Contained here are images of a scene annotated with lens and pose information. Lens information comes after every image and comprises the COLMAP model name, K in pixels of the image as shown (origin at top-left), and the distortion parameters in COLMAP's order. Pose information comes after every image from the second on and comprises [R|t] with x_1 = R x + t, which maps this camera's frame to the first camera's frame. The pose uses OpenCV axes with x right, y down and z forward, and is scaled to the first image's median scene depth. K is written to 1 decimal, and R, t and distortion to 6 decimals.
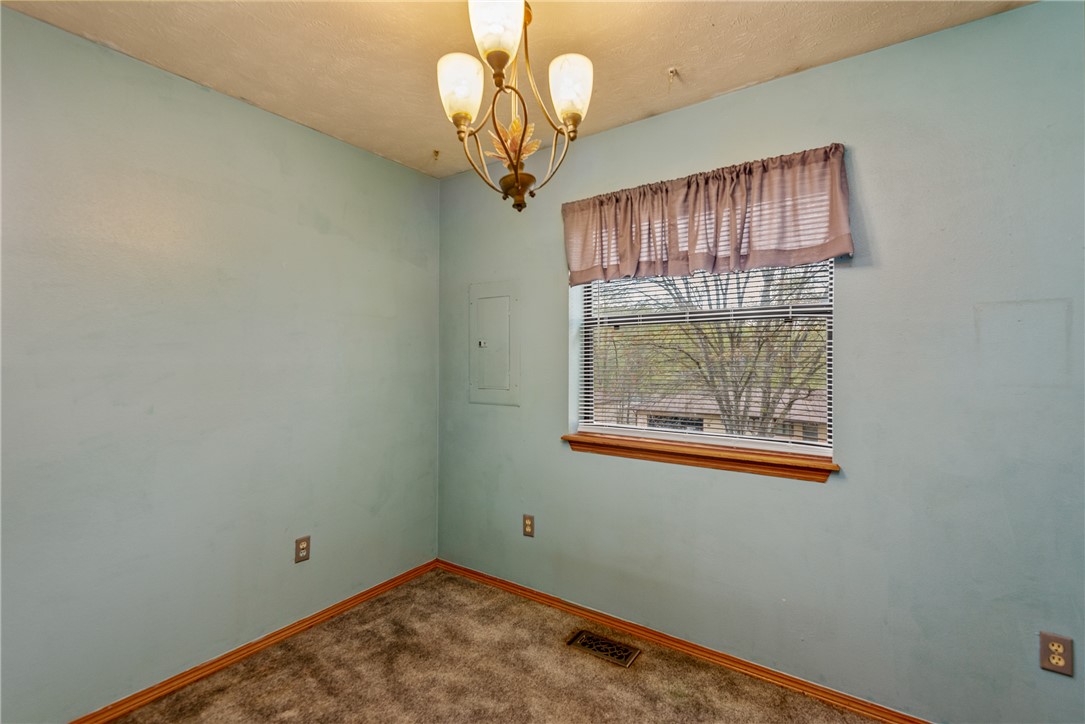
lens RADIAL K [[494.8, 0, 545.3], [0, 494.8, 361.6], [0, 0, 1]] dist [0.003428, -0.000462]
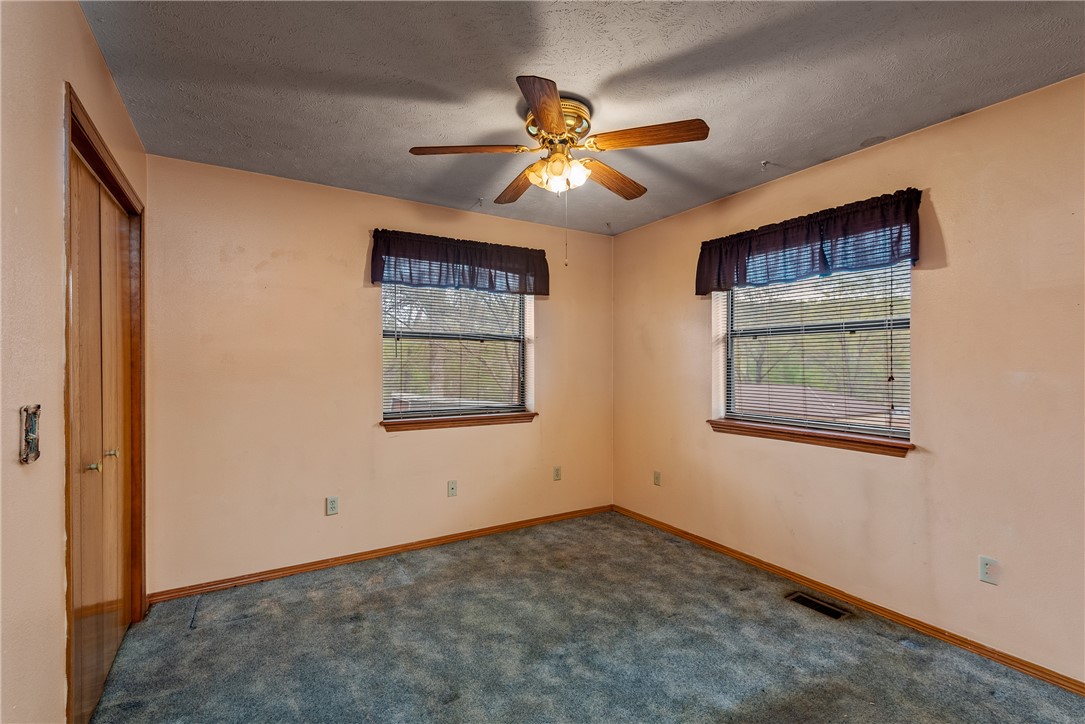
lens RADIAL K [[494.8, 0, 545.3], [0, 494.8, 361.6], [0, 0, 1]] dist [0.003428, -0.000462]
pose [[0.918377, 0.001751, -0.395703, 0.165599], [-0.010403, 0.999751, -0.019720, 0.024240], [0.395570, 0.022226, 0.918167, -0.419902]]
